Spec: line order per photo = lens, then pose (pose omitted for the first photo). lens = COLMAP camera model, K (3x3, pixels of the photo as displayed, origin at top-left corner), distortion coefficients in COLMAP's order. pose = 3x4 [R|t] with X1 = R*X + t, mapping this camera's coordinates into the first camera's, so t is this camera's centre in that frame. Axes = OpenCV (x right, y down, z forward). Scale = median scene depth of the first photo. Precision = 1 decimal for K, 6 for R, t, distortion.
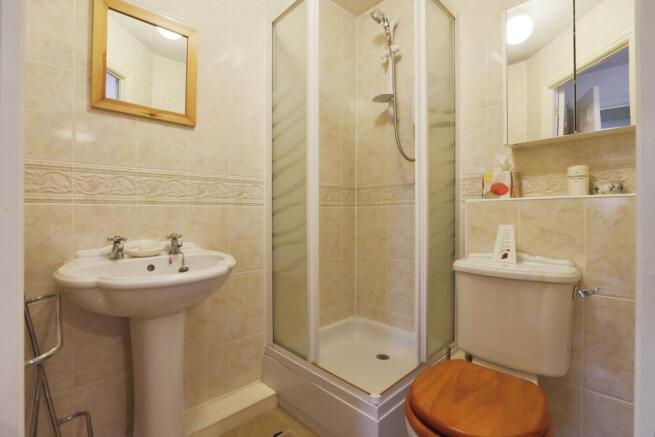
lens RADIAL K [[302.0, 0, 324.2], [0, 302.0, 218.7], [0, 0, 1]] dist [-0.009391, 0.000057]
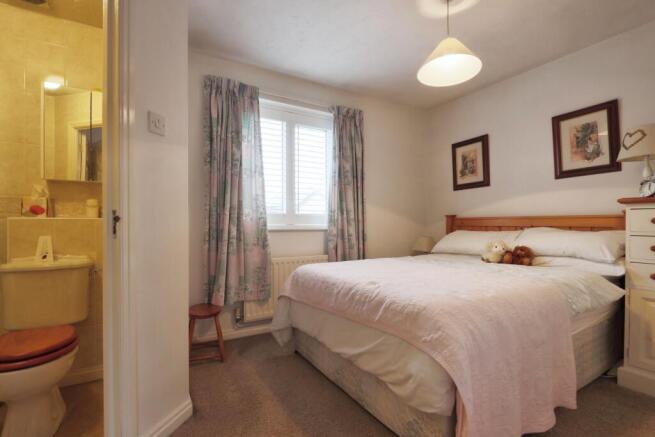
lens RADIAL K [[302.0, 0, 324.2], [0, 302.0, 218.7], [0, 0, 1]] dist [-0.009391, 0.000057]
pose [[0.225004, 0.008840, 0.974318, -0.469446], [0.006492, 0.999923, -0.010572, -0.036764], [-0.974336, 0.008704, 0.224929, -0.603014]]
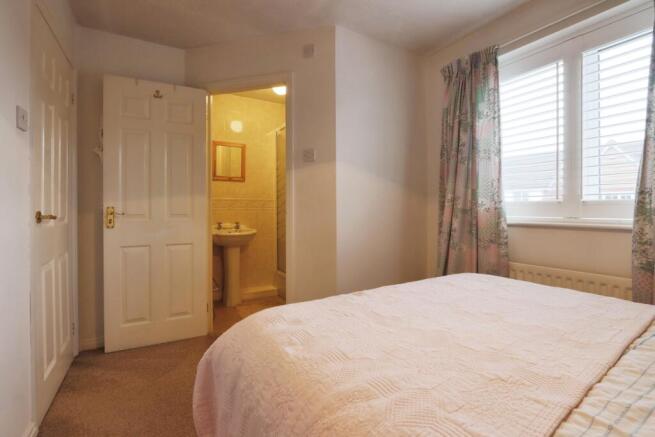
lens RADIAL K [[302.0, 0, 324.2], [0, 302.0, 218.7], [0, 0, 1]] dist [-0.009391, 0.000057]
pose [[0.974444, 0.009491, -0.224431, 0.922202], [-0.005129, 0.999787, 0.020007, -0.036915], [0.224573, -0.018344, 0.974285, -1.554525]]
